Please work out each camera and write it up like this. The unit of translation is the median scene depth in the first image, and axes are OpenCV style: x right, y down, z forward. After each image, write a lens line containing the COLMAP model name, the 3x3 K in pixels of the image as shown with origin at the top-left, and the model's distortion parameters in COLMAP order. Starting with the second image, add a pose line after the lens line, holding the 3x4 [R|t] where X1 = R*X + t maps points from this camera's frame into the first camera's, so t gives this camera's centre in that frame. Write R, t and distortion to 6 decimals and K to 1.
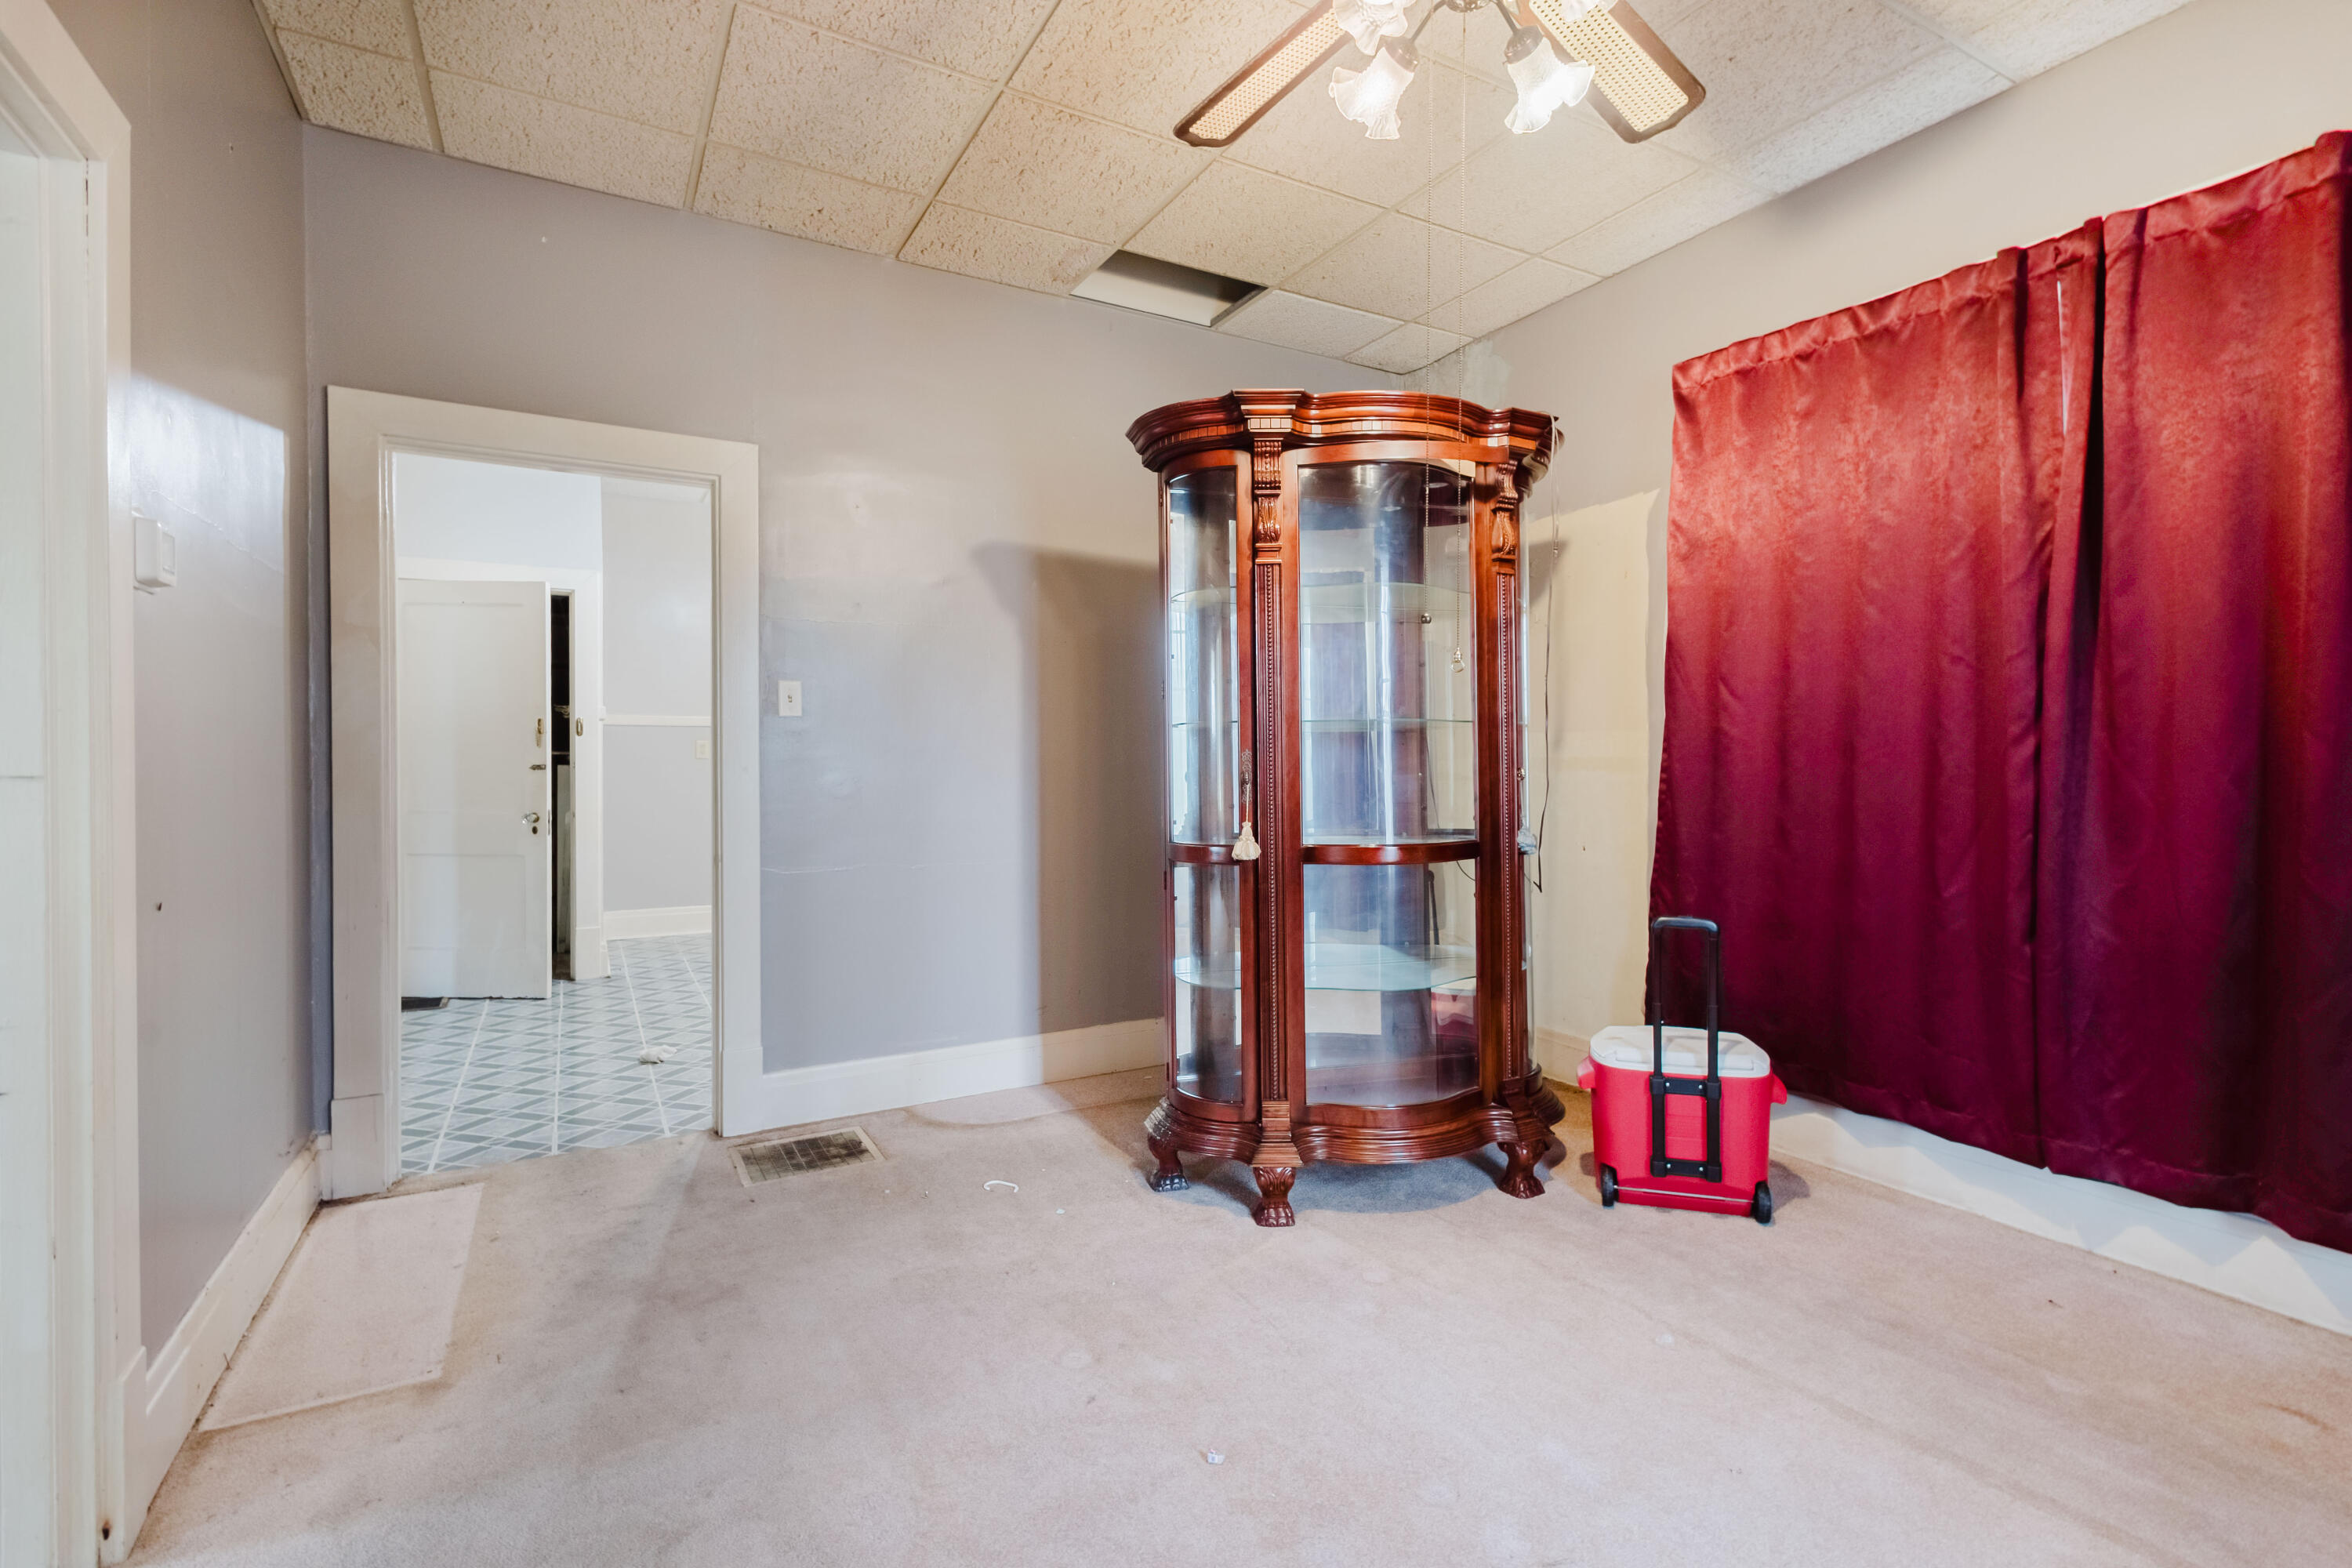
lens RADIAL K [[1080.4, 0, 1182.6], [0, 1080.4, 772.7], [0, 0, 1]] dist [0.012305, -0.001414]
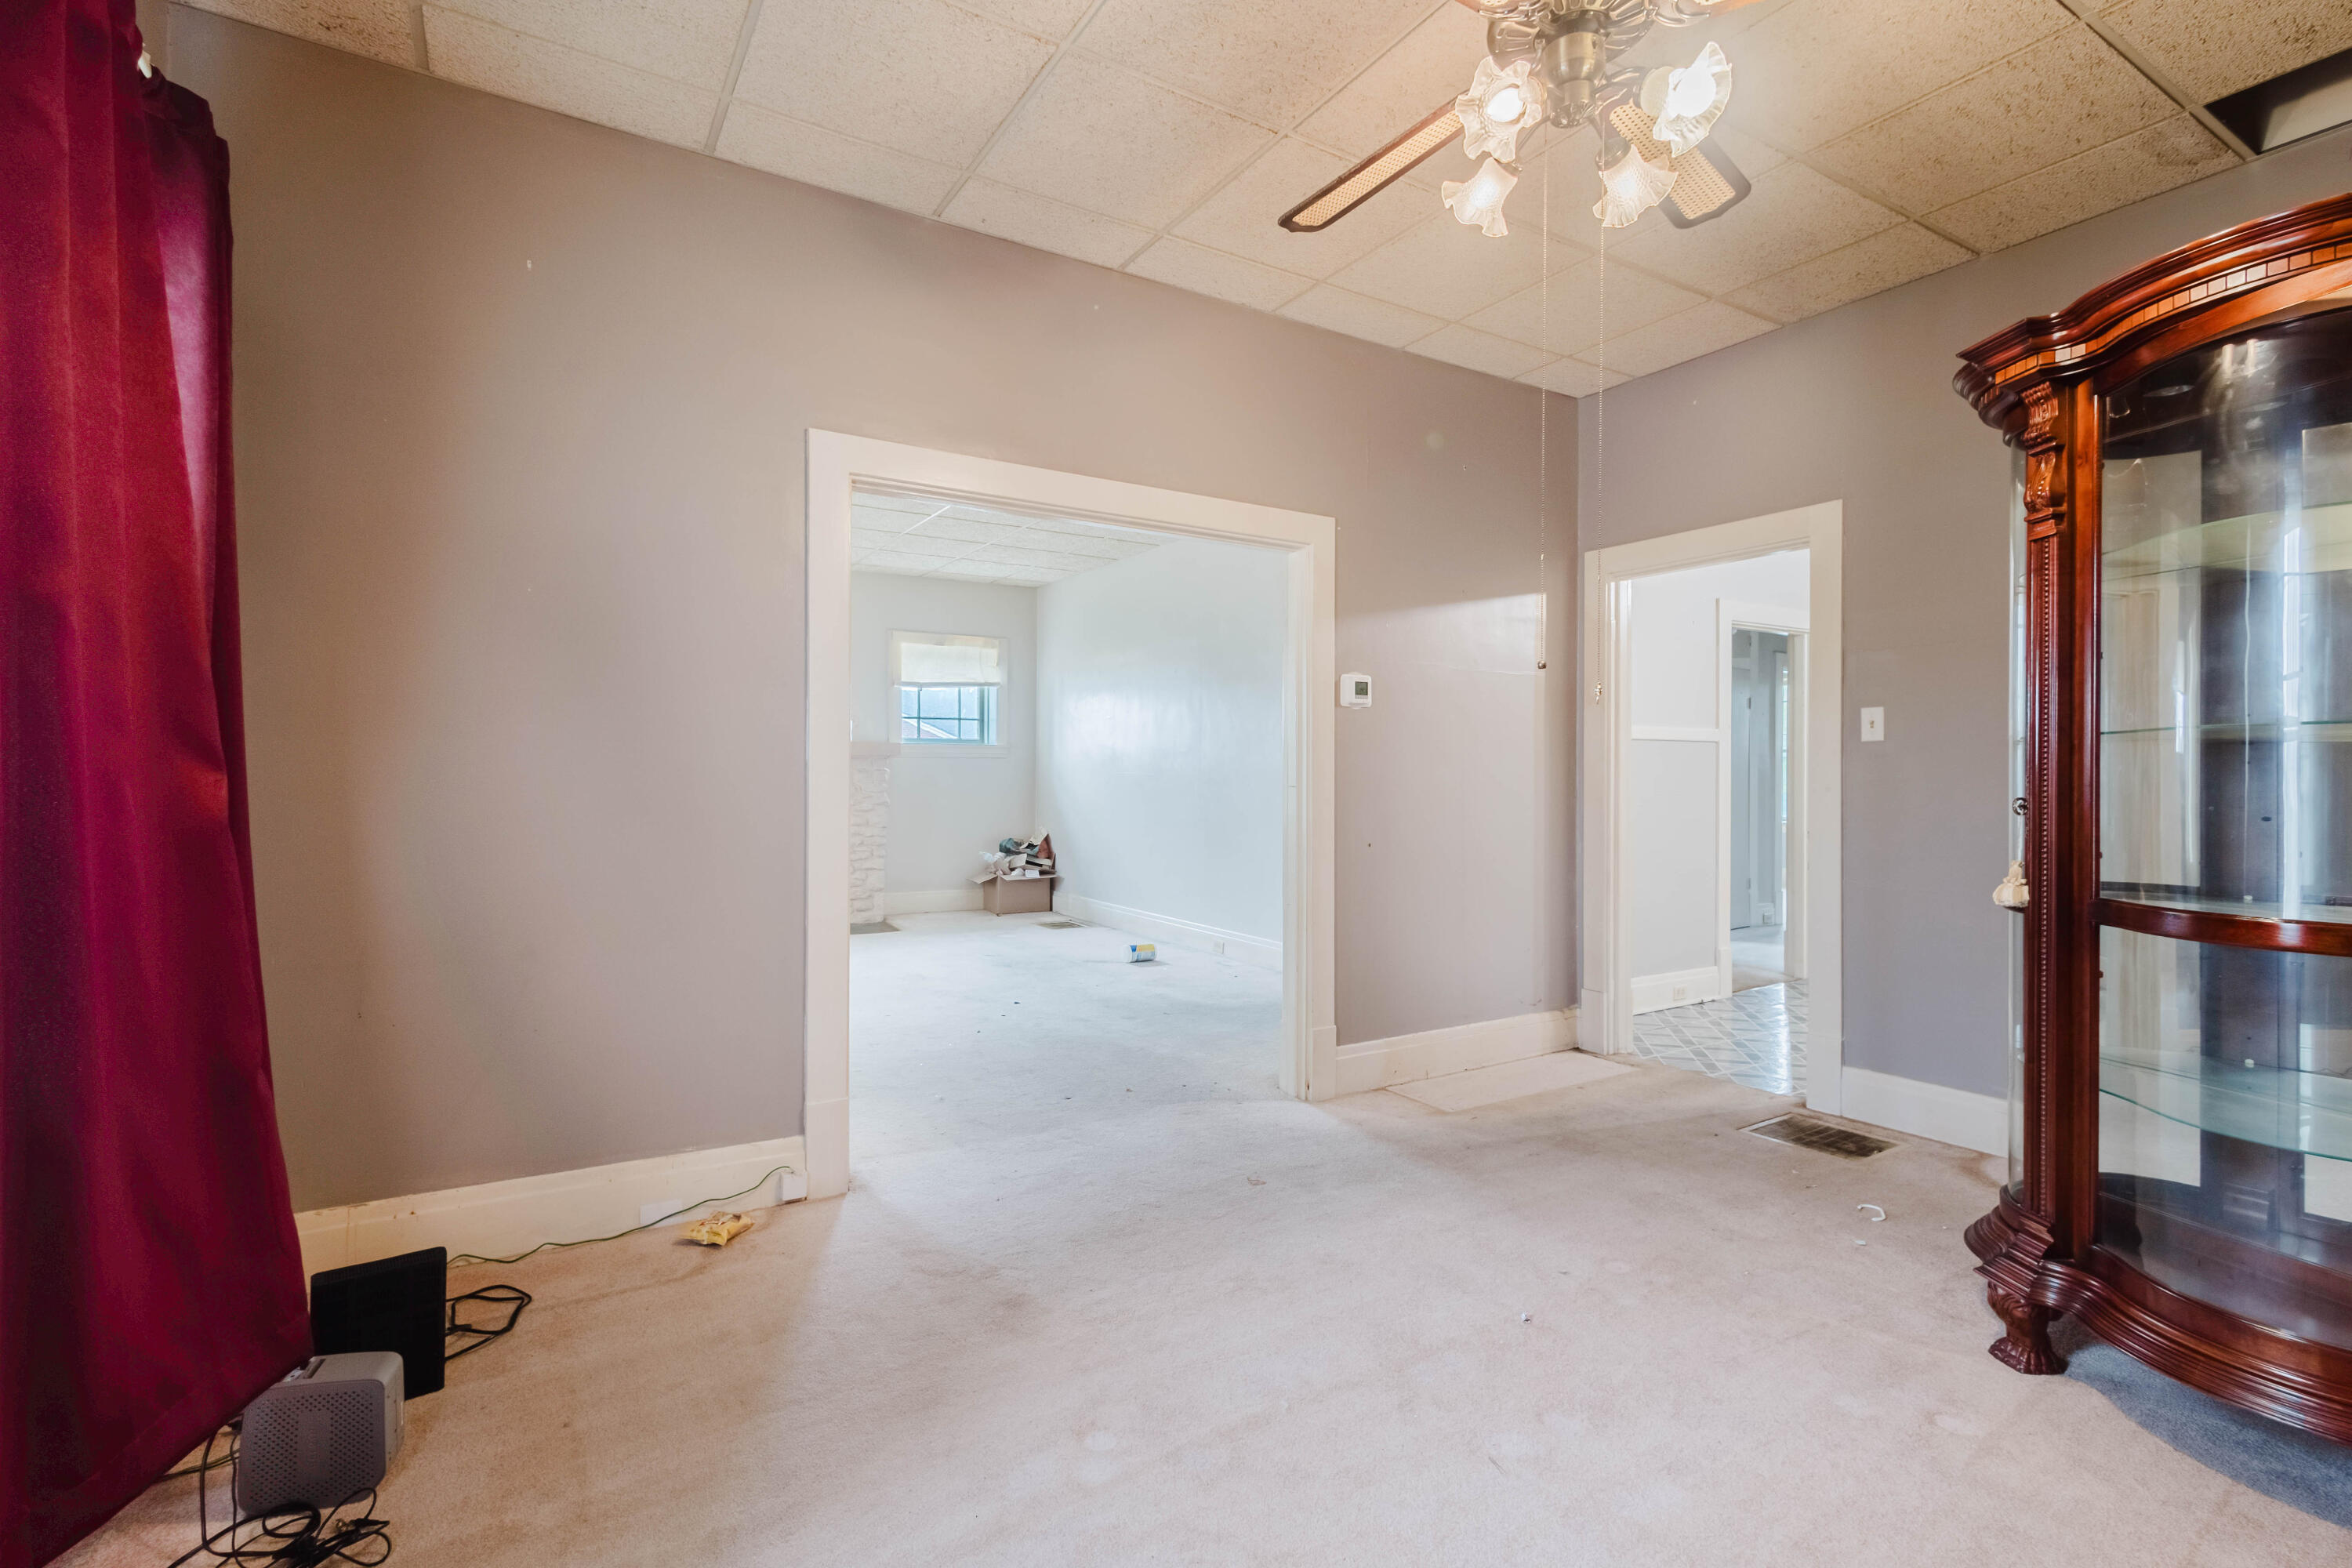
lens RADIAL K [[1080.4, 0, 1169.7], [0, 1080.4, 790.4], [0, 0, 1]] dist [0.012305, -0.001414]
pose [[0.021551, 0.008829, -0.999729, 0.845750], [-0.005509, 0.999947, 0.008712, -0.011932], [0.999753, 0.005320, 0.021598, 0.339468]]
